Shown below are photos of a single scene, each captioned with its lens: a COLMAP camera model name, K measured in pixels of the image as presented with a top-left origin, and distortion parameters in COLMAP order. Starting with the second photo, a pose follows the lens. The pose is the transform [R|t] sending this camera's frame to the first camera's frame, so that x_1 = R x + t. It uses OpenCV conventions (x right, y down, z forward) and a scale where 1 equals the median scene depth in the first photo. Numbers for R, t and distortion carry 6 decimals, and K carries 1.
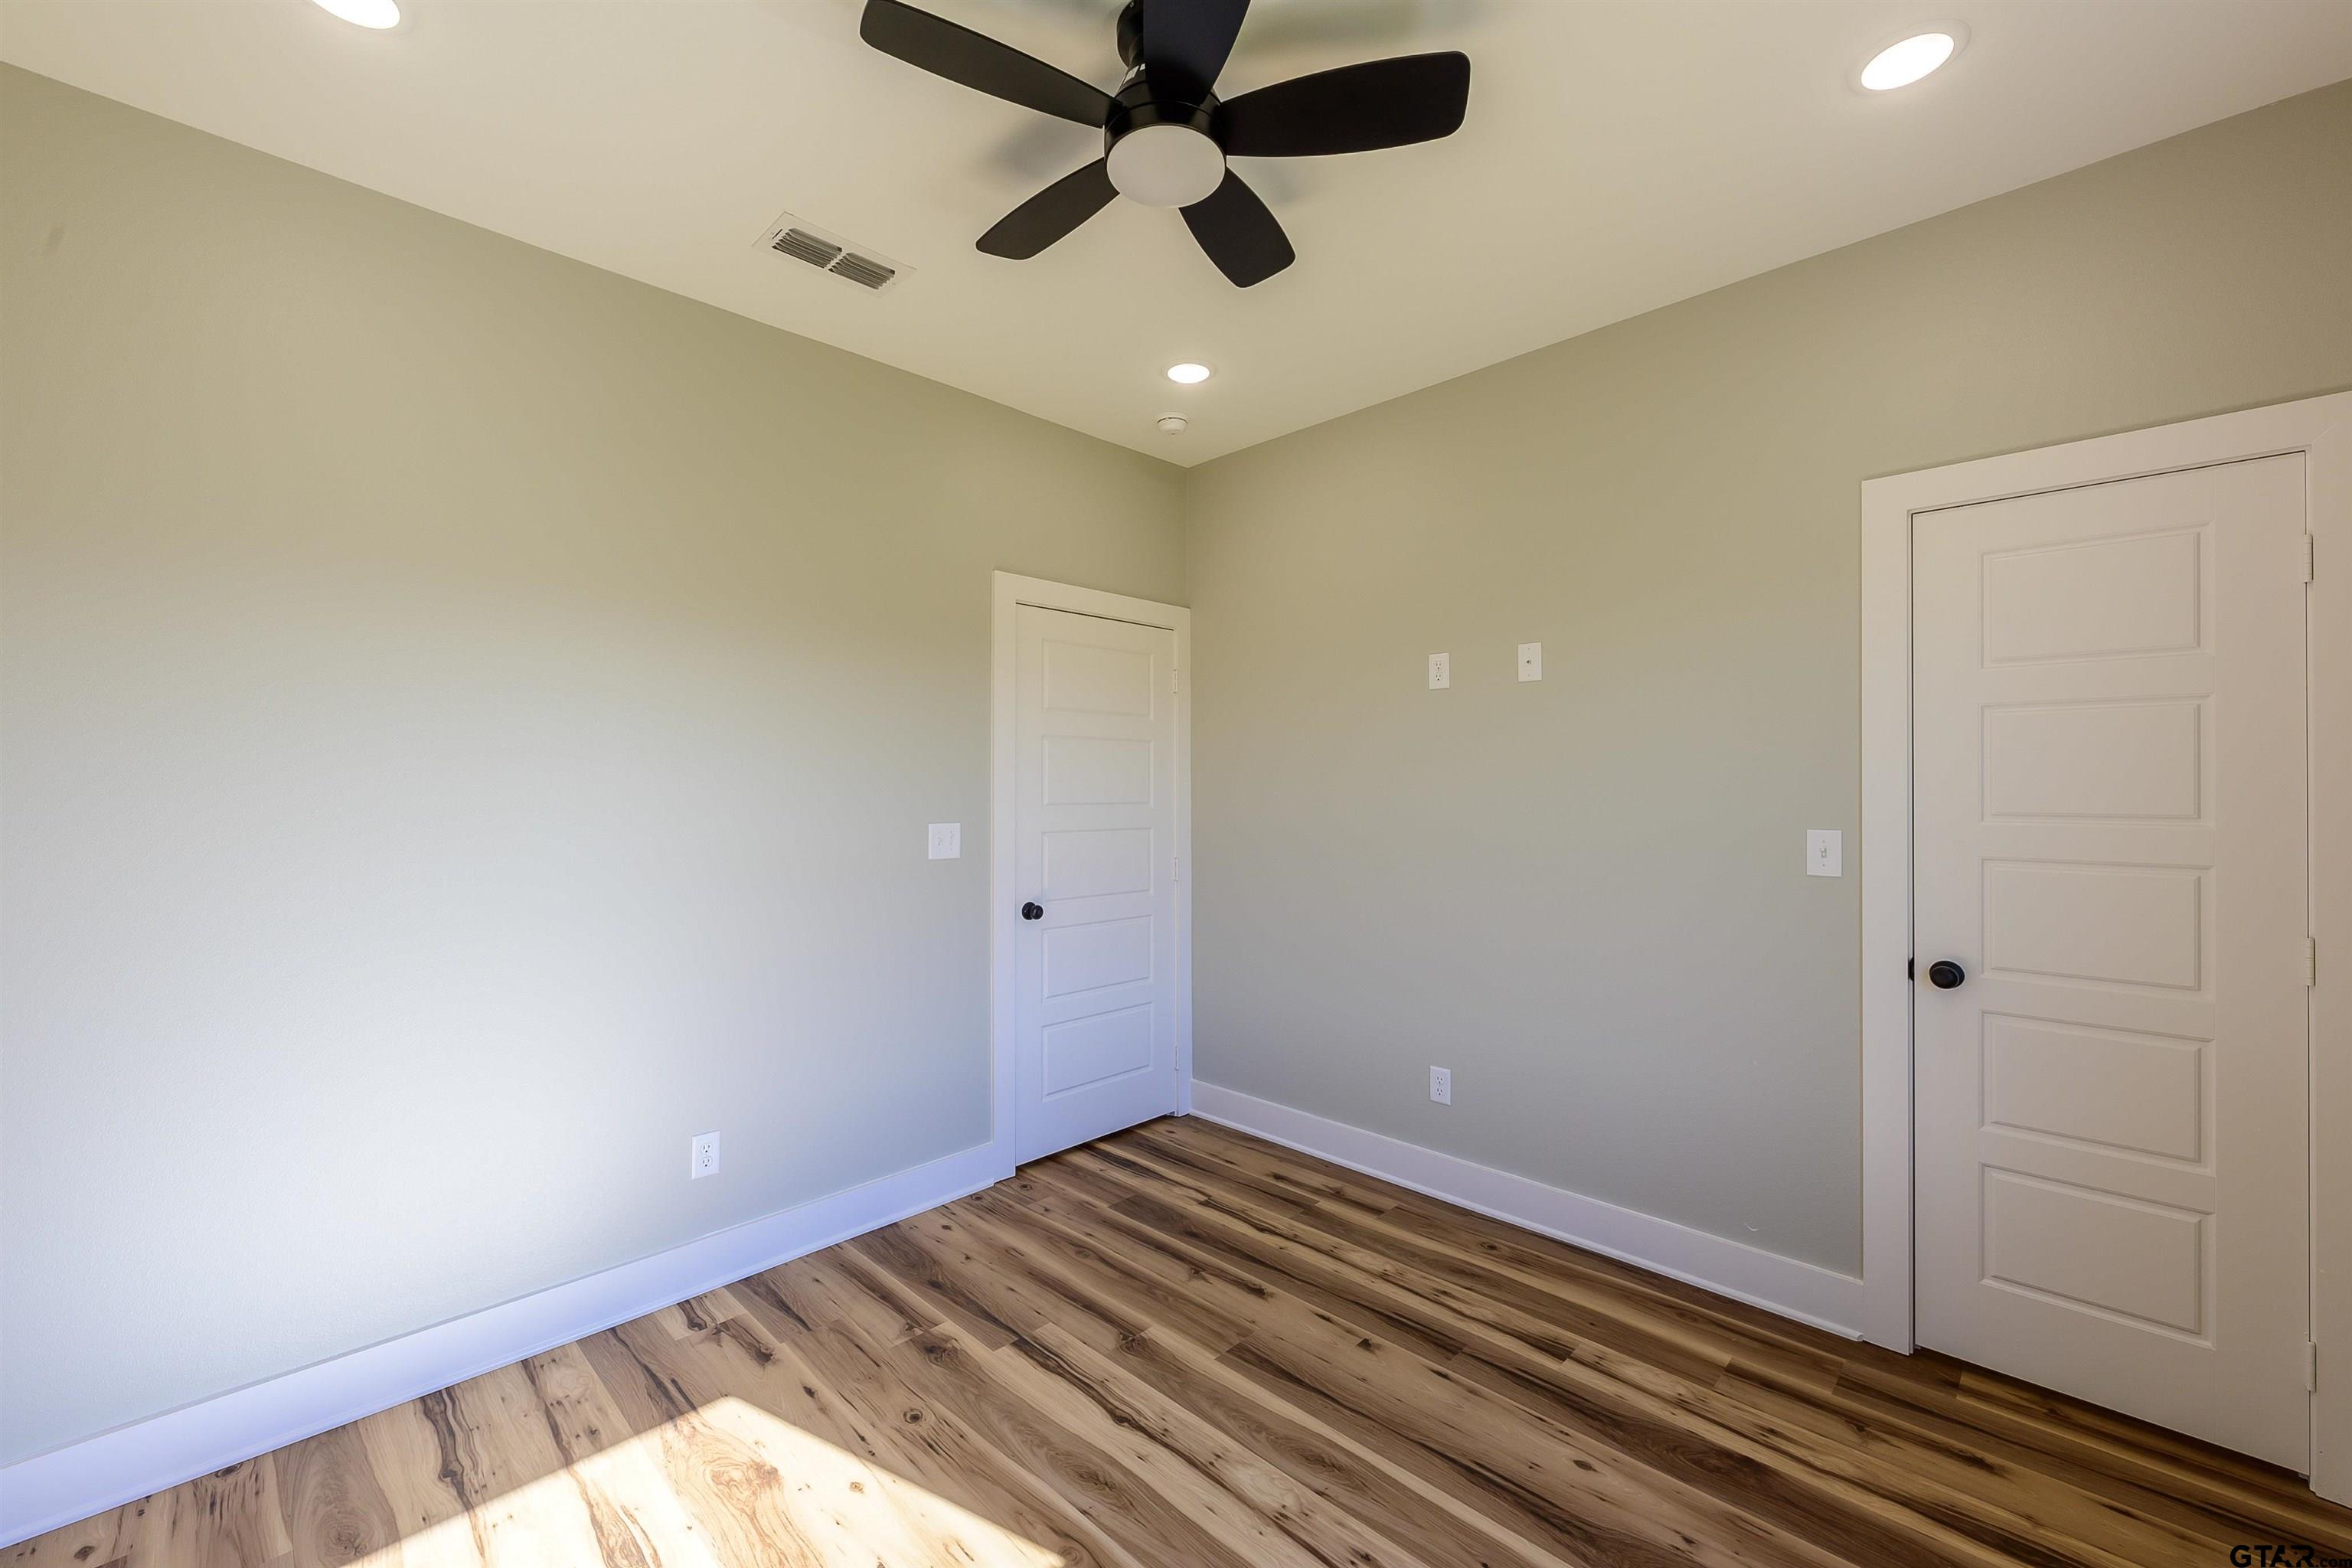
lens RADIAL K [[942.7, 0, 1170.7], [0, 942.7, 778.9], [0, 0, 1]] dist [-0.002275, 0.000083]
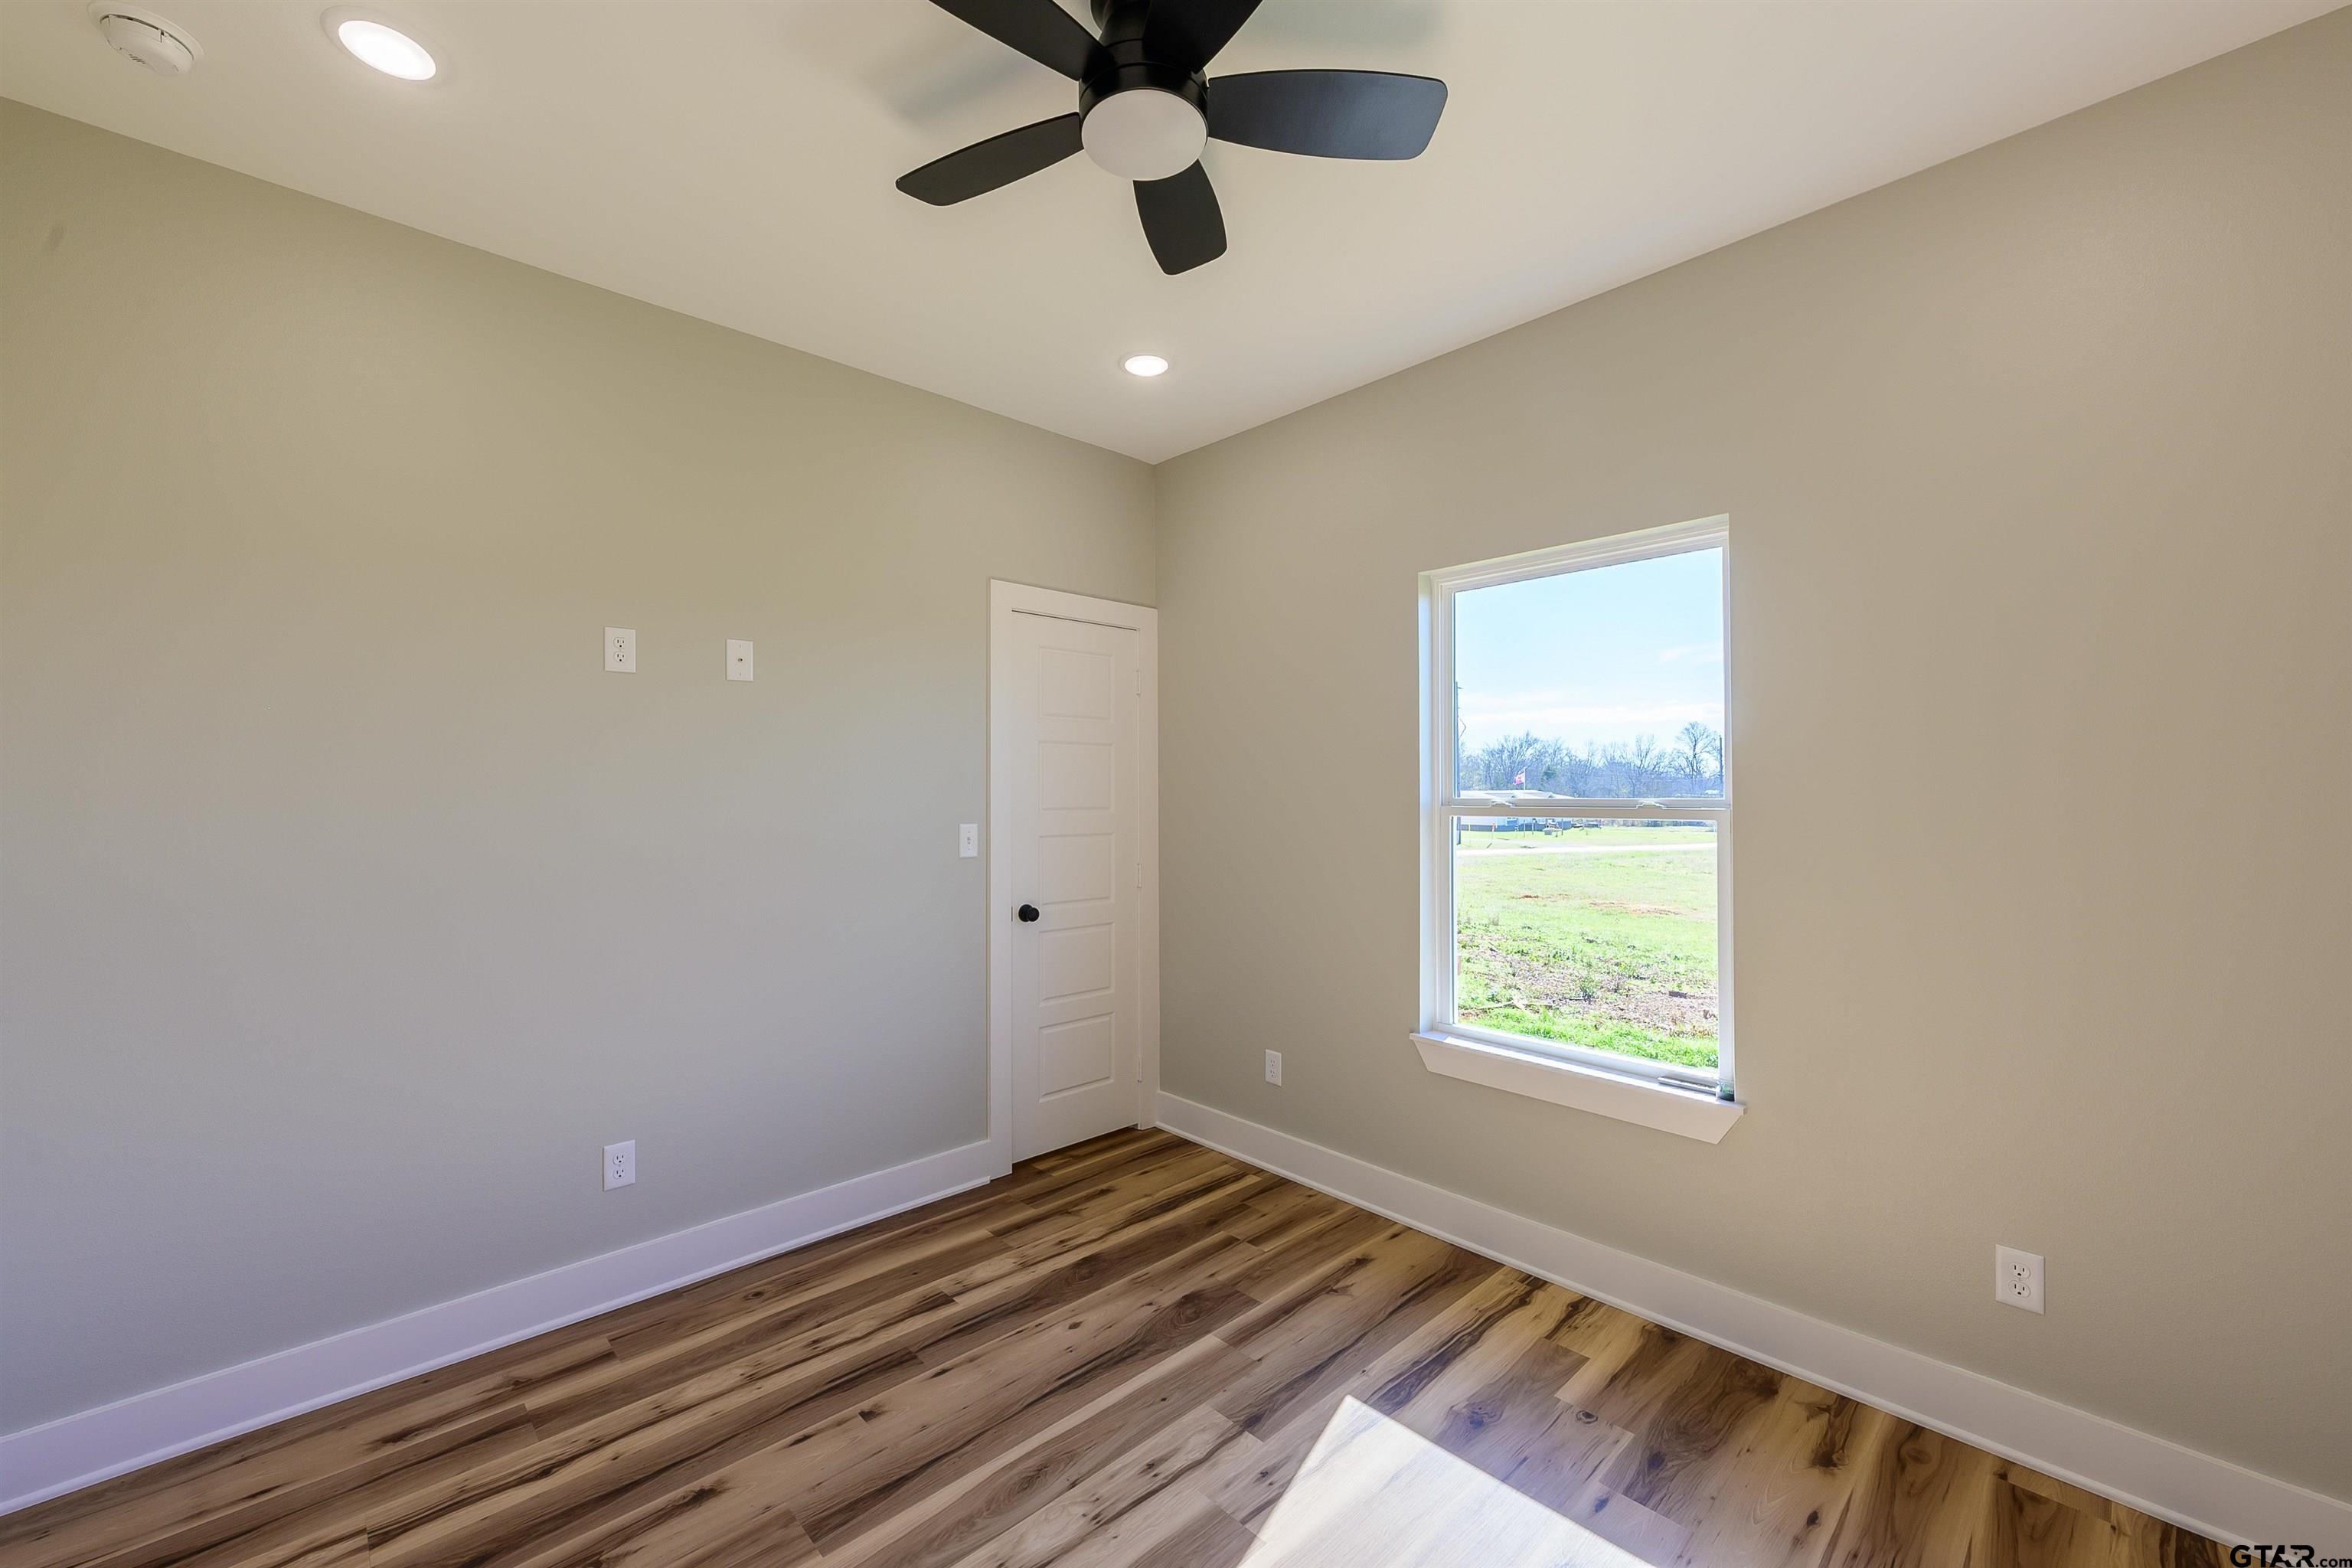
lens RADIAL K [[942.7, 0, 1170.7], [0, 942.7, 778.9], [0, 0, 1]] dist [-0.002275, 0.000083]
pose [[0.023488, 0.010704, 0.999667, -0.692891], [-0.004834, 0.999932, -0.010594, 0.002753], [-0.999712, -0.004583, 0.023538, 0.697699]]
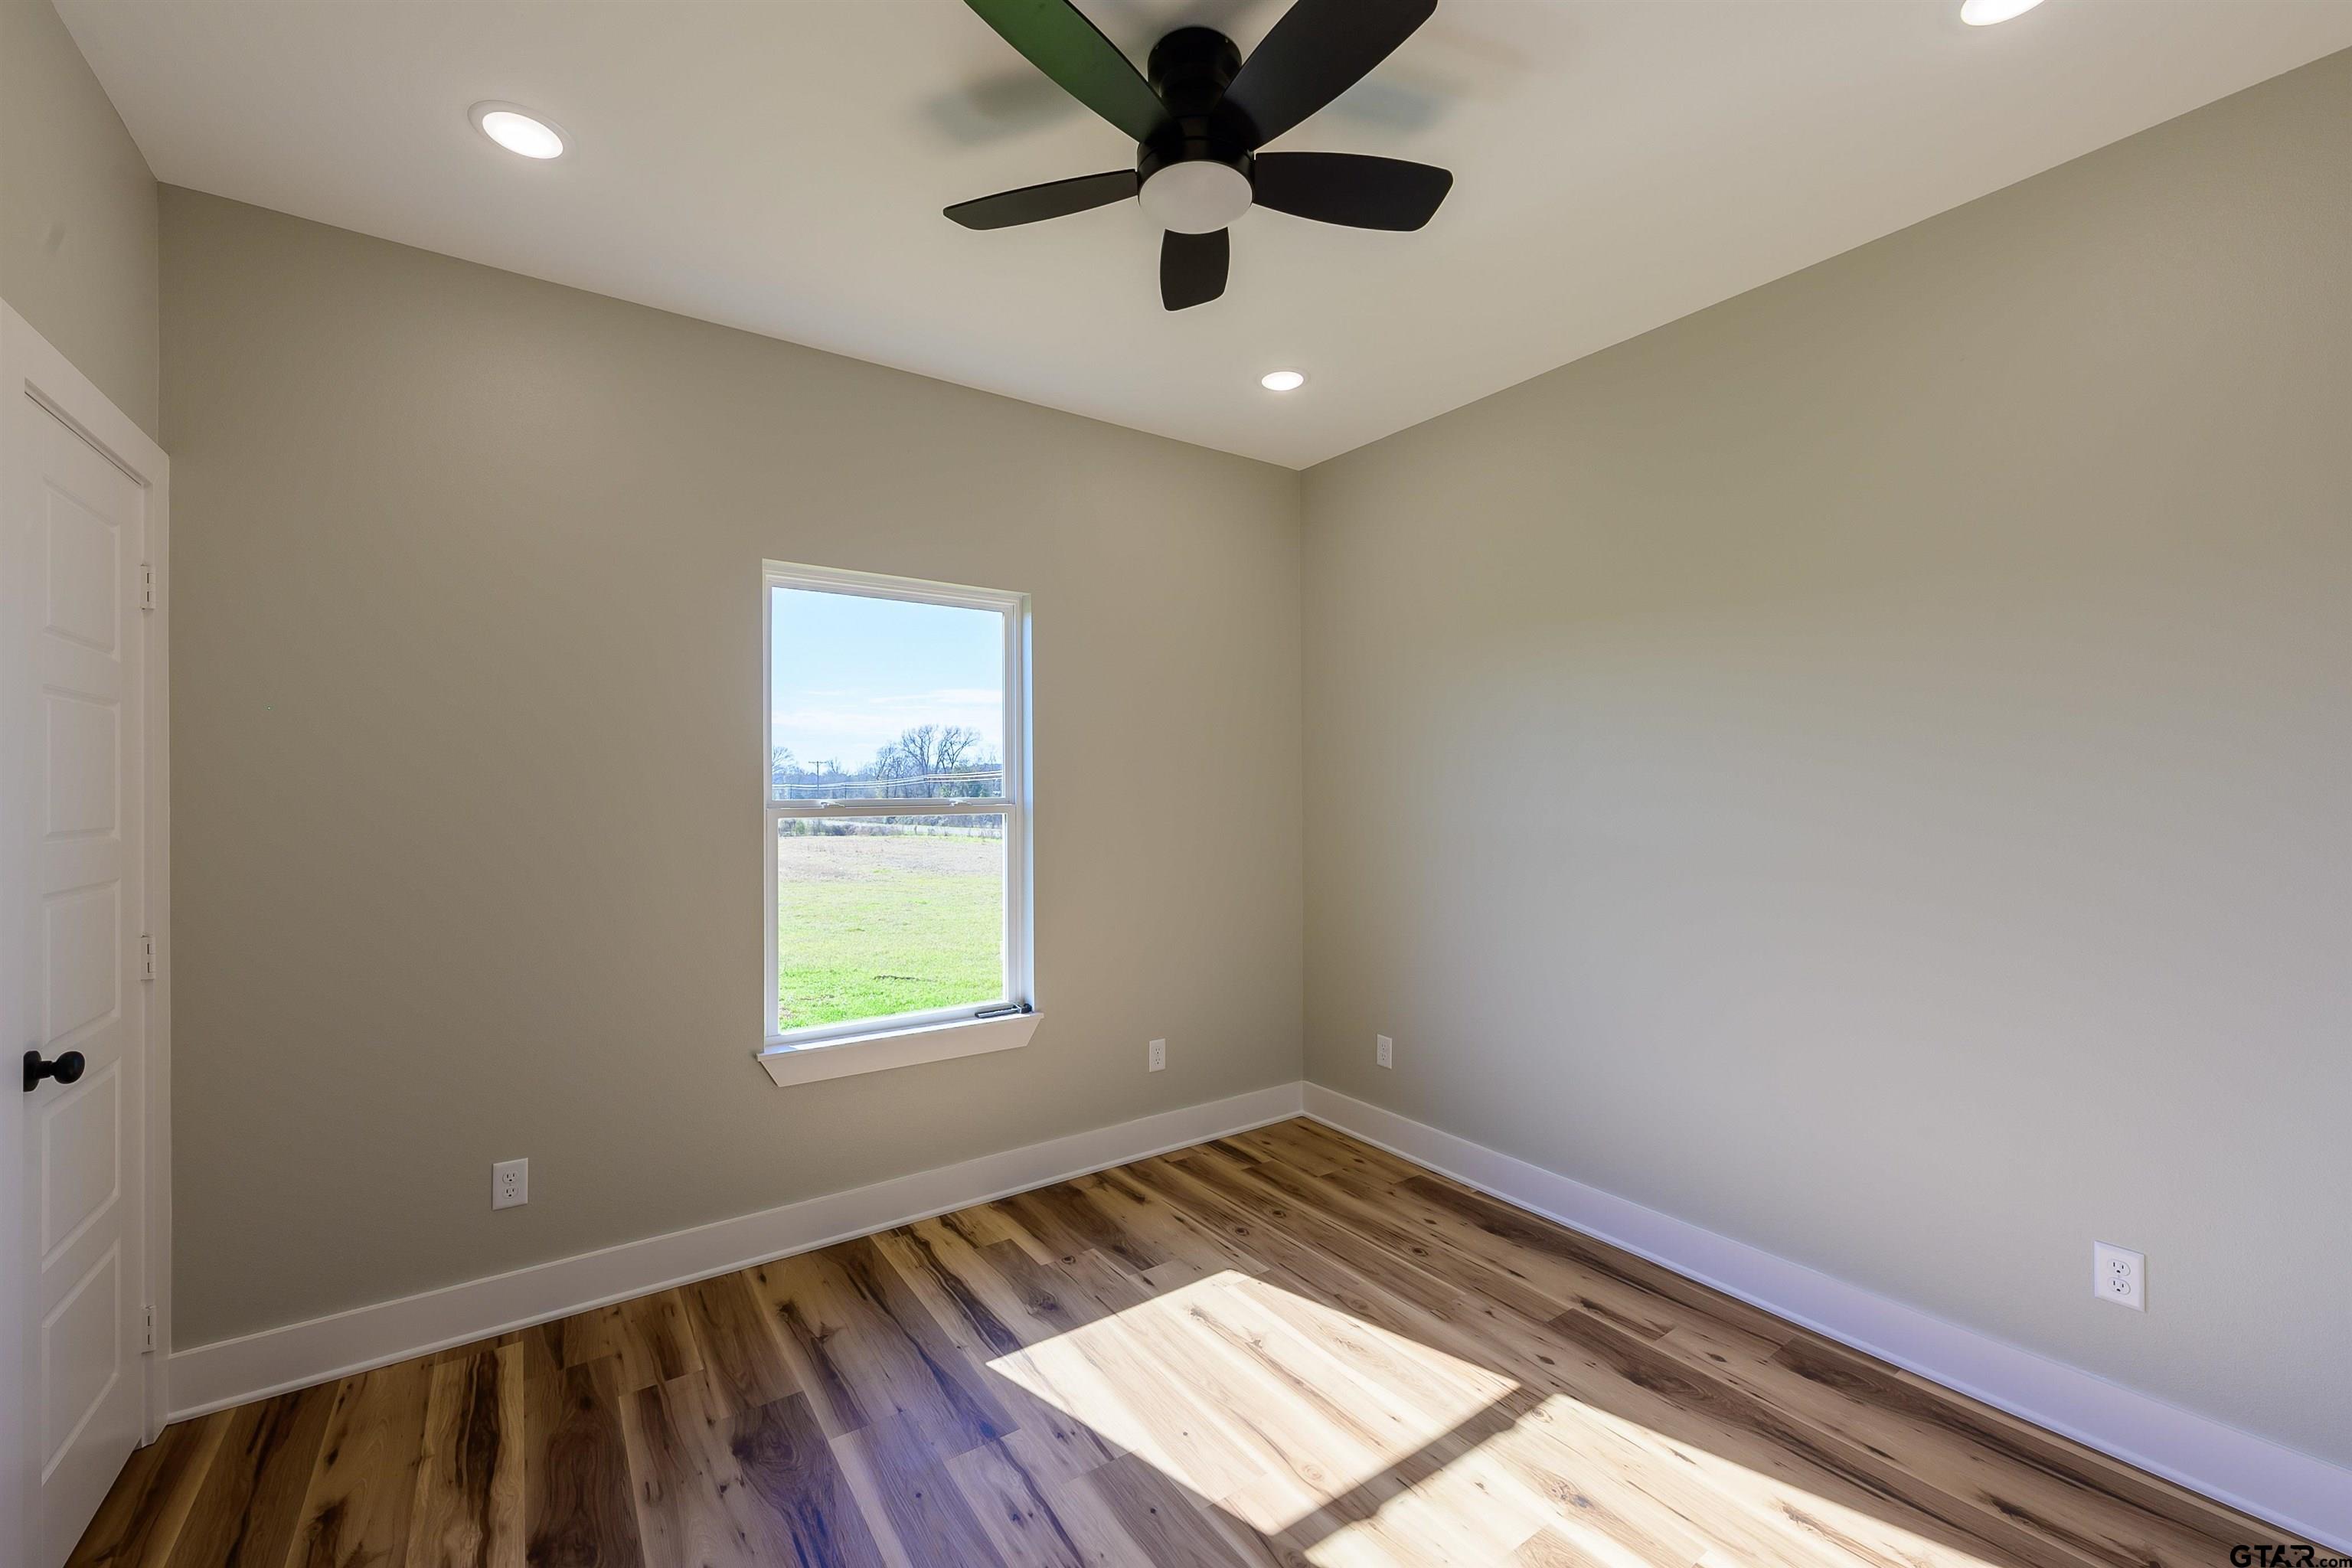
lens RADIAL K [[926.9, 0, 1178.8], [0, 926.9, 793.2], [0, 0, 1]] dist [-0.000270, 0.000074]
pose [[-0.986280, 0.005419, 0.164992, -0.111361], [0.005125, 0.999984, -0.002212, 0.009366], [-0.165001, -0.001336, -0.986292, 1.465776]]
